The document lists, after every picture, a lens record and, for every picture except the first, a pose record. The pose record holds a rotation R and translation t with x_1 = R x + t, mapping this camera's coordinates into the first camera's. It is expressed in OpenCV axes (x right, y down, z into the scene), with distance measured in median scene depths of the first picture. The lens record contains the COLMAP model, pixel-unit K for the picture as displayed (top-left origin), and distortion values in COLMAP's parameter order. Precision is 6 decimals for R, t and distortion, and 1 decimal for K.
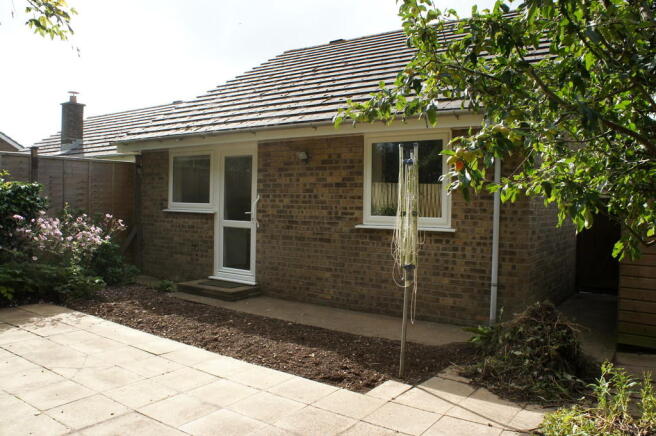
lens RADIAL K [[536.6, 0, 325.8], [0, 536.6, 217.4], [0, 0, 1]] dist [-0.087472, 0.020840]
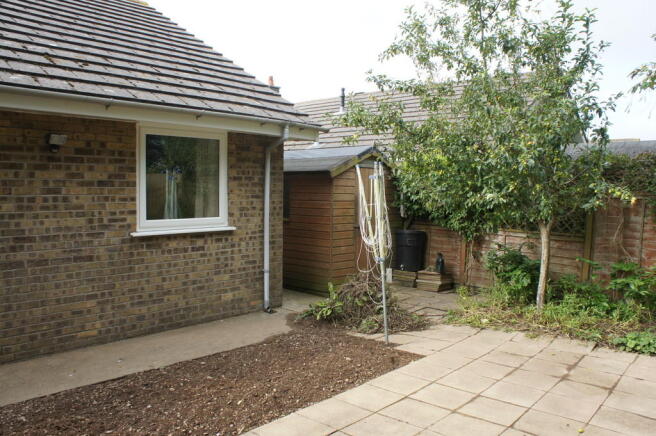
lens RADIAL K [[536.6, 0, 325.7], [0, 536.6, 218.4], [0, 0, 1]] dist [-0.087472, 0.020840]
pose [[0.127290, -0.076134, 0.988939, -0.687975], [0.015062, 0.997083, 0.074823, -0.062922], [-0.991751, 0.005371, 0.128066, 0.599791]]
